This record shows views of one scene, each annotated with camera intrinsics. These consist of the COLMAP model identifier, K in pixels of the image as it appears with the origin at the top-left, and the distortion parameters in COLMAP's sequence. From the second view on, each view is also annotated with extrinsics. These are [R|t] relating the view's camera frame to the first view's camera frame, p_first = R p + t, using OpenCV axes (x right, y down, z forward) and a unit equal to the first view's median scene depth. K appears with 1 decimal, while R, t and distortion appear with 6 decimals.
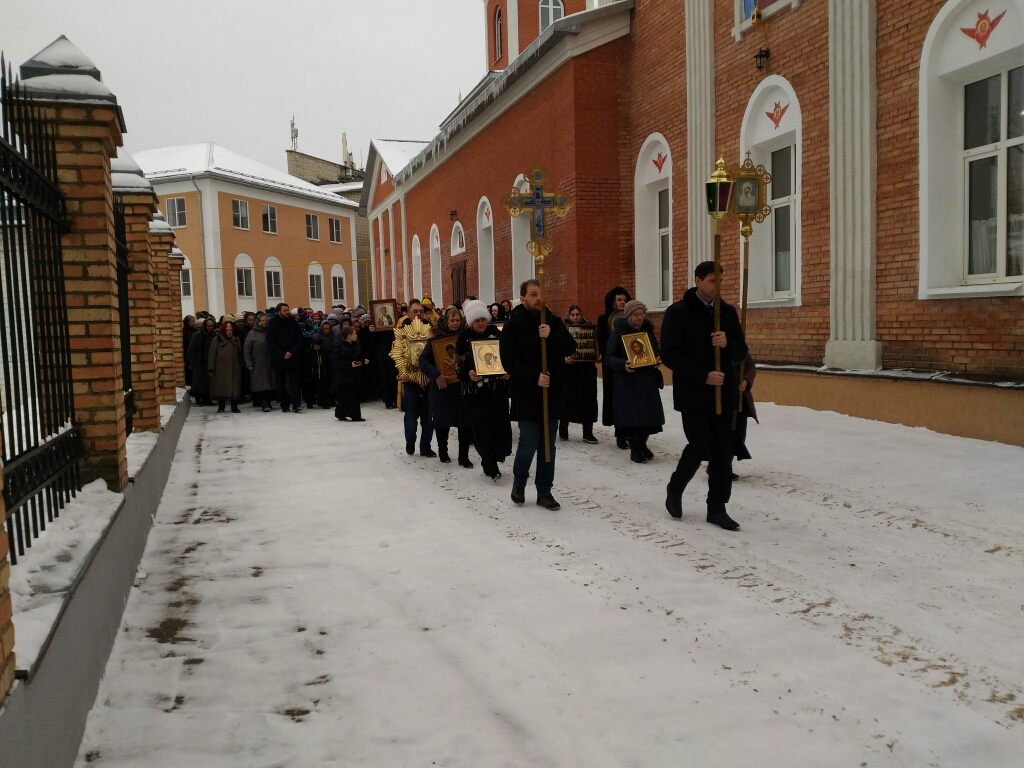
lens RADIAL K [[827.9, 0, 493.6], [0, 827.9, 393.2], [0, 0, 1]] dist [0.085352, -0.161667]
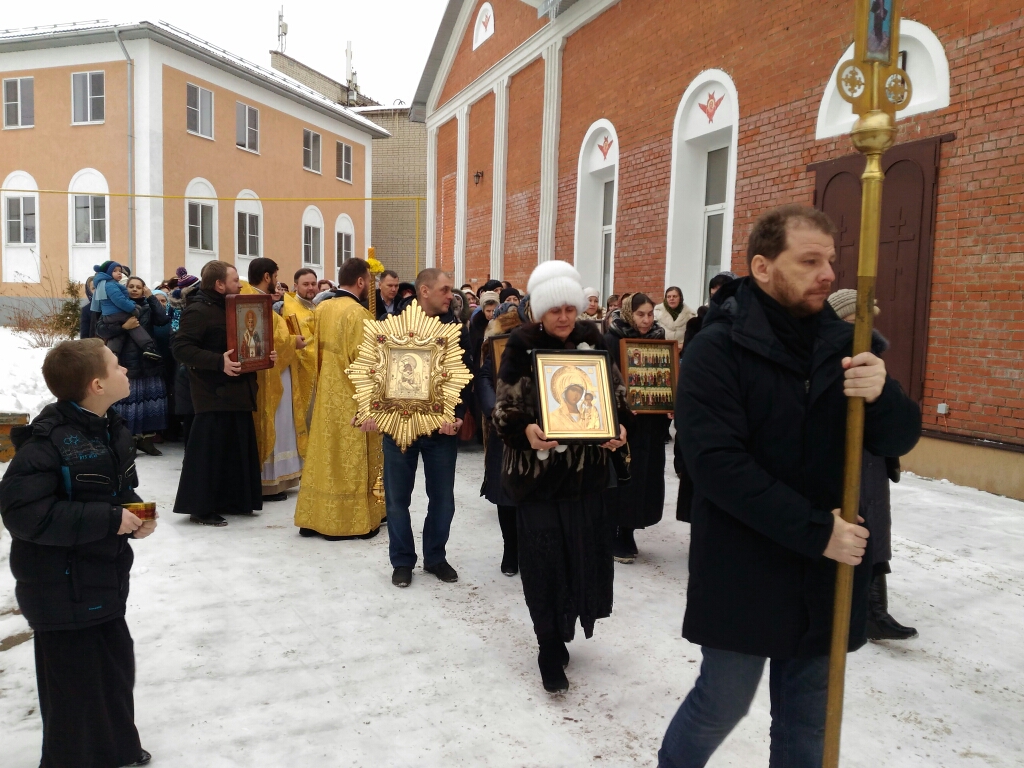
lens RADIAL K [[827.9, 0, 493.6], [0, 827.9, 393.2], [0, 0, 1]] dist [0.085352, -0.161667]
pose [[0.996757, 0.055401, 0.058366, -0.107442], [-0.056223, 0.998340, 0.012534, -0.030023], [-0.057575, -0.015775, 0.998217, 0.354125]]
